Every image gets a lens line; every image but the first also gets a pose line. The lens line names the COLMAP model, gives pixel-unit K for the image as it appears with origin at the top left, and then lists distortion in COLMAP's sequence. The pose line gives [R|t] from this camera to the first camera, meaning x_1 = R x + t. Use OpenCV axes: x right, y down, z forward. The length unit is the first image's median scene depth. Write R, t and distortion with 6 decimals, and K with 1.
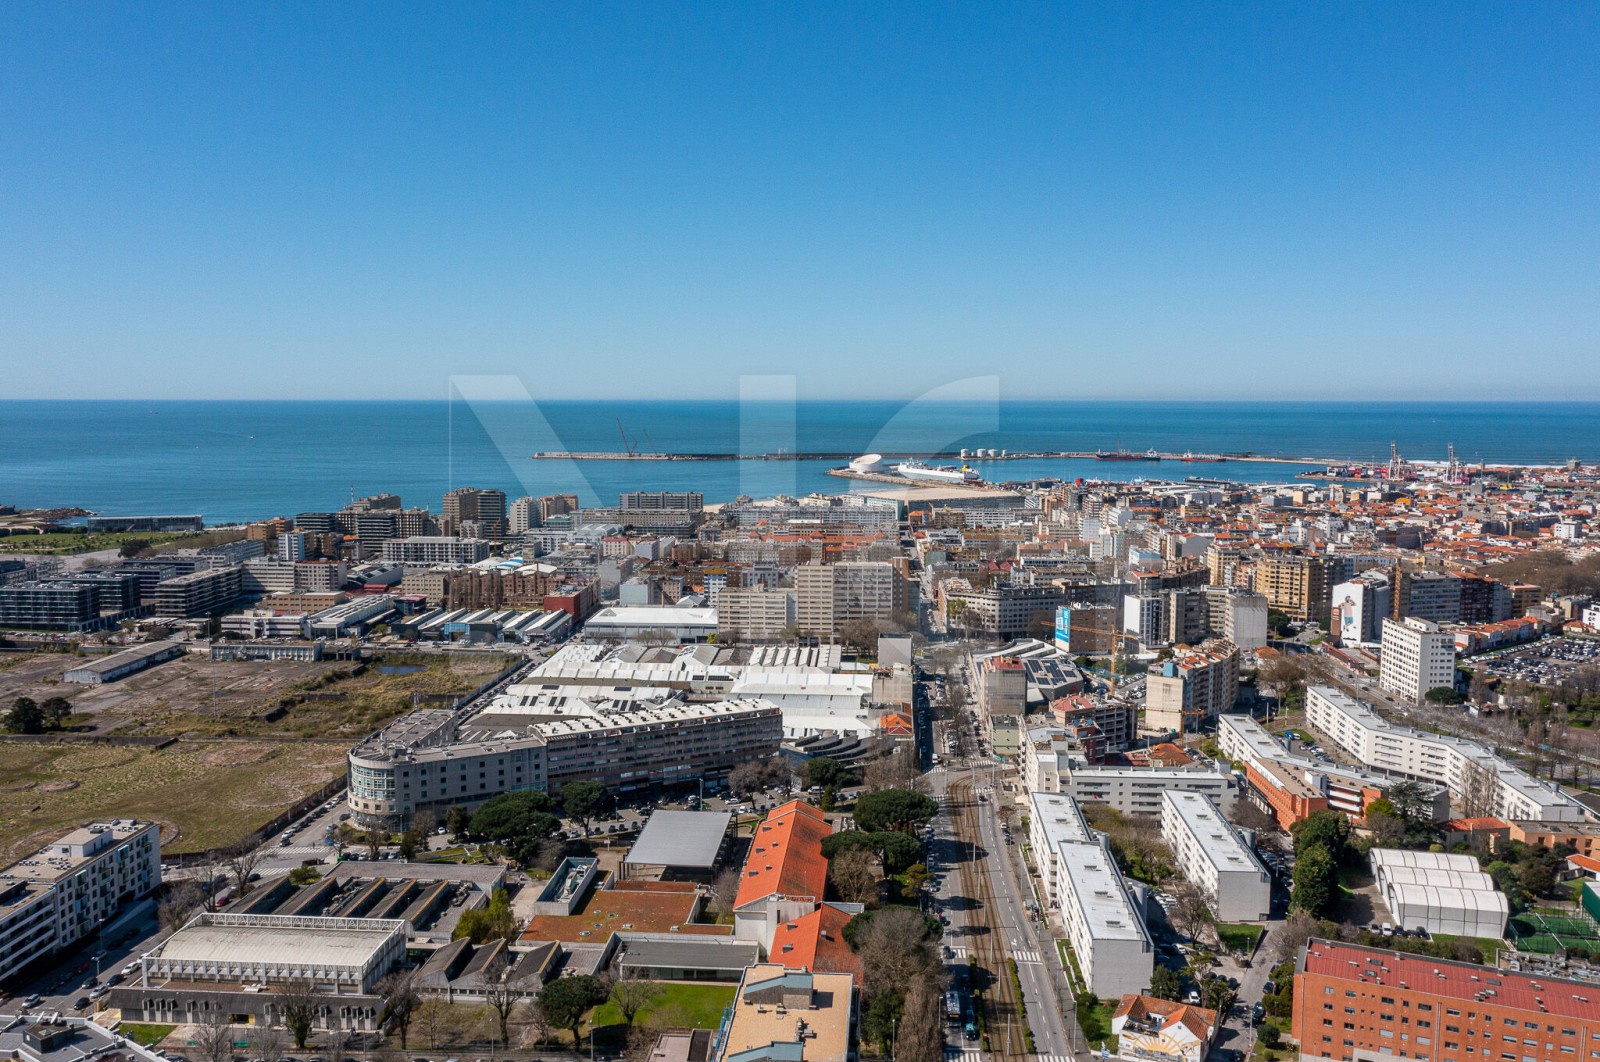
lens RADIAL K [[1288.8, 0, 799.4], [0, 1288.8, 529.0], [0, 0, 1]] dist [-0.035164, 0.062423]
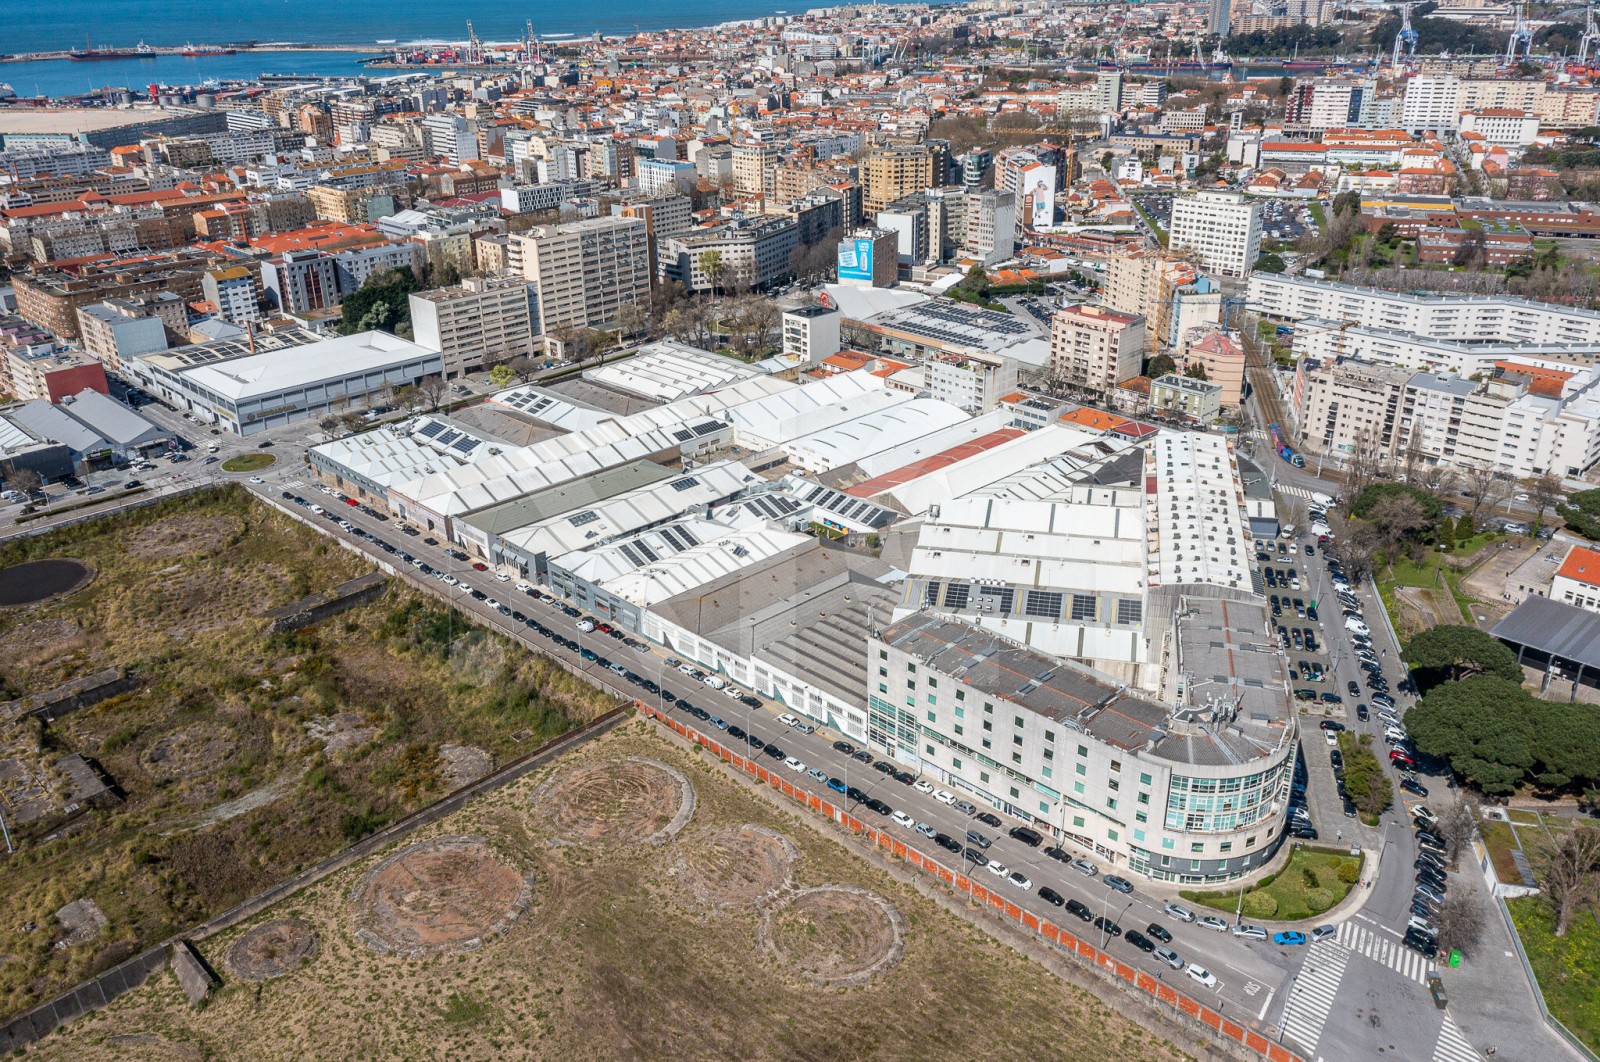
lens RADIAL K [[1273.8, 0, 799.2], [0, 1273.8, 528.1], [0, 0, 1]] dist [-0.023593, 0.059506]
pose [[0.670989, -0.311384, 0.672914, -0.483269], [0.093411, 0.935813, 0.339894, -0.051852], [-0.735560, -0.165207, 0.657007, 0.535242]]
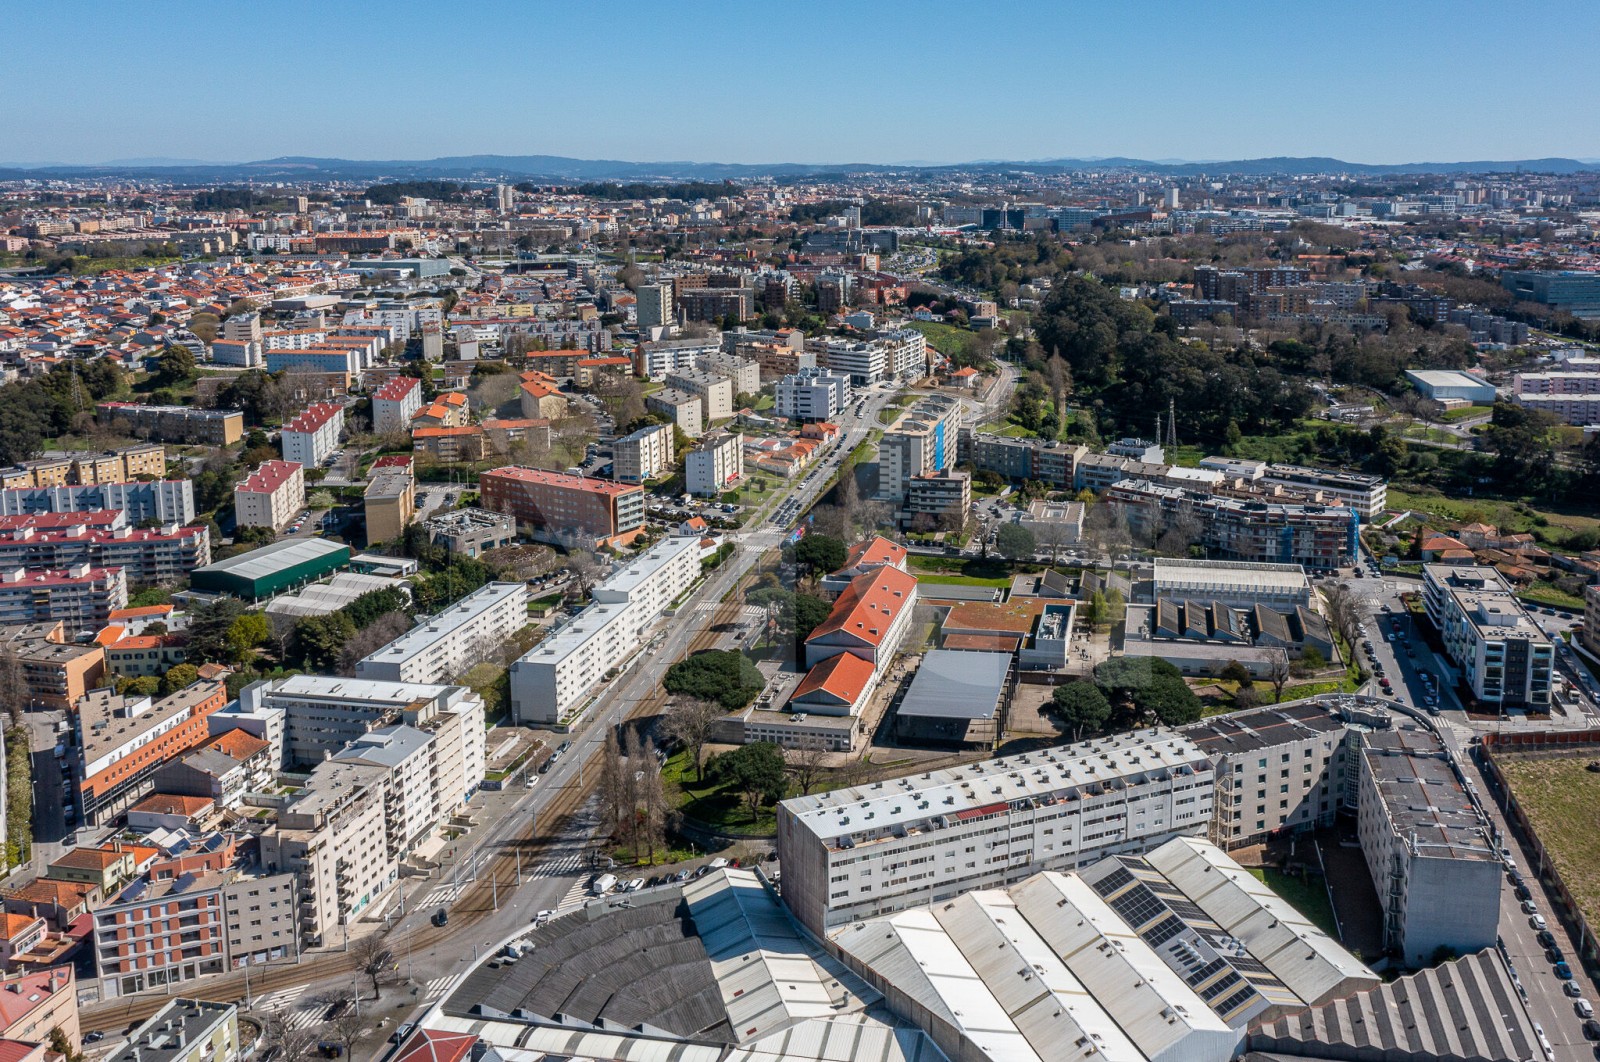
lens RADIAL K [[1294.5, 0, 940.1], [0, 1294.5, 359.9], [0, 0, 1]] dist [-0.005825, 0.014396]
pose [[-0.995662, -0.016301, 0.091609, -0.096084], [0.006148, 0.970859, 0.239572, -0.126723], [-0.092845, 0.239096, -0.966547, 1.106060]]
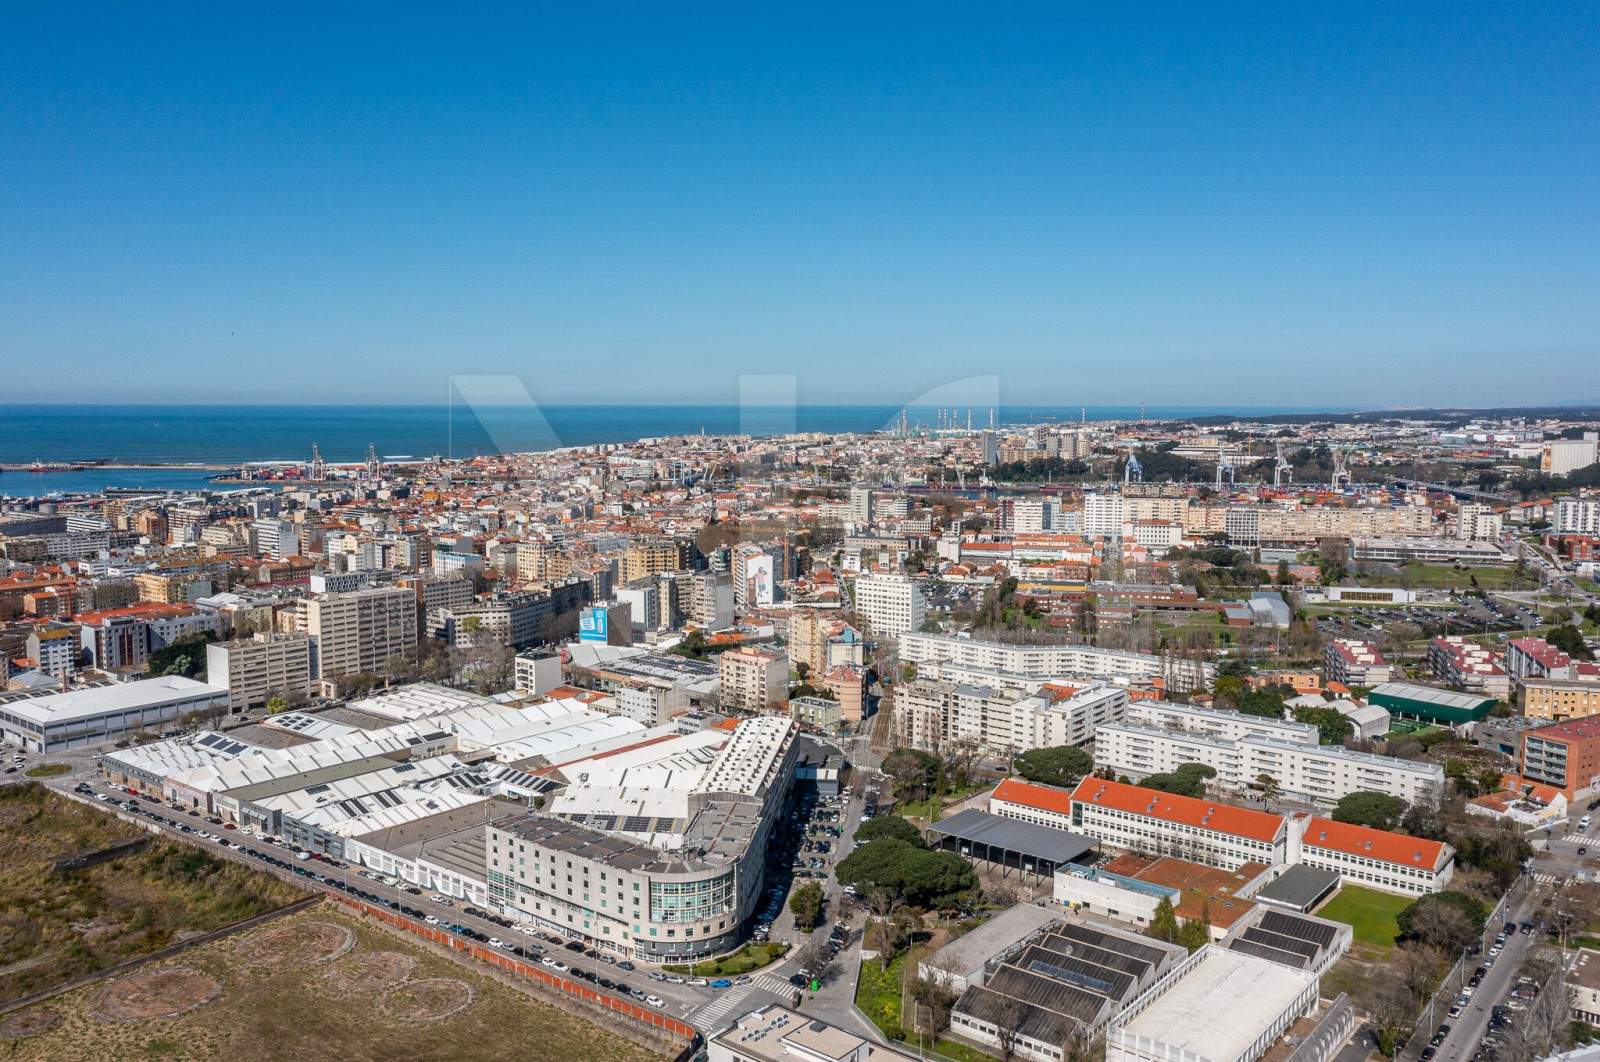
lens RADIAL K [[1281.8, 0, 798.4], [0, 1281.8, 529.5], [0, 0, 1]] dist [-0.030472, 0.061185]
pose [[0.580762, -0.081080, 0.810026, -0.587067], [0.082189, 0.995783, 0.040746, -0.031910], [-0.809914, 0.042911, 0.584977, 0.322040]]
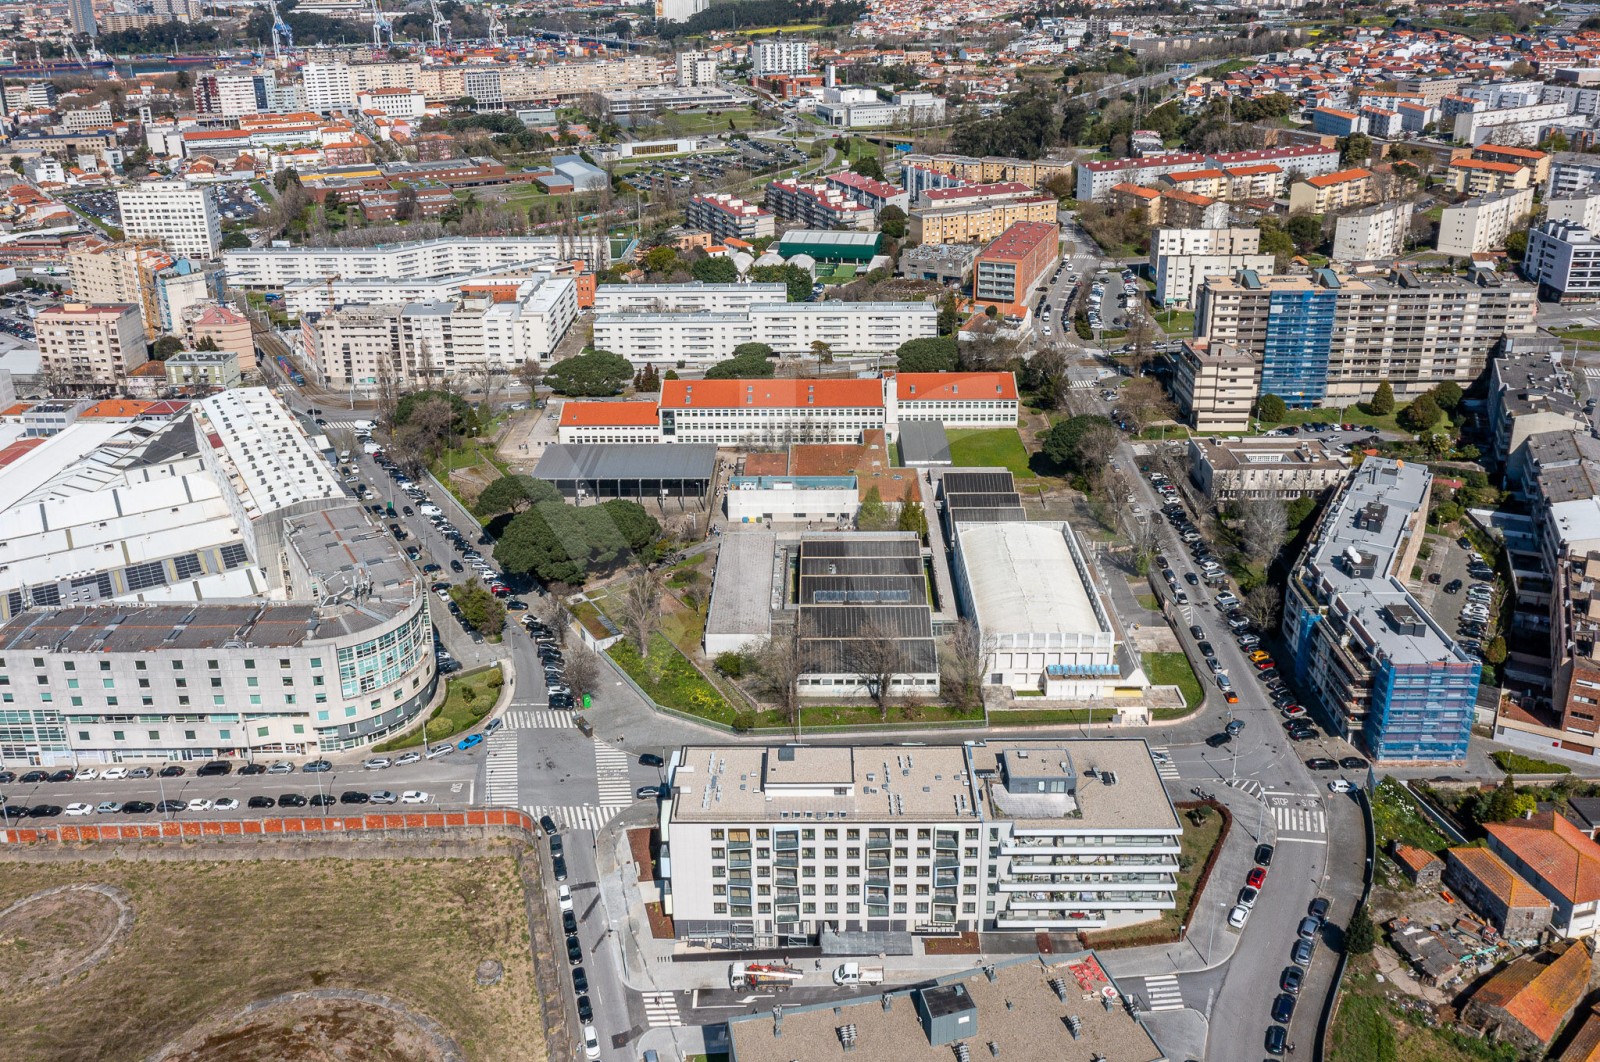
lens RADIAL K [[1291.5, 0, 797.3], [0, 1291.5, 380.3], [0, 0, 1]] dist [0.010082, 0.003322]
pose [[-0.056917, -0.316354, 0.946932, -0.556586], [0.112281, 0.940424, 0.320929, -0.052864], [-0.992045, 0.124589, -0.018005, 0.532596]]
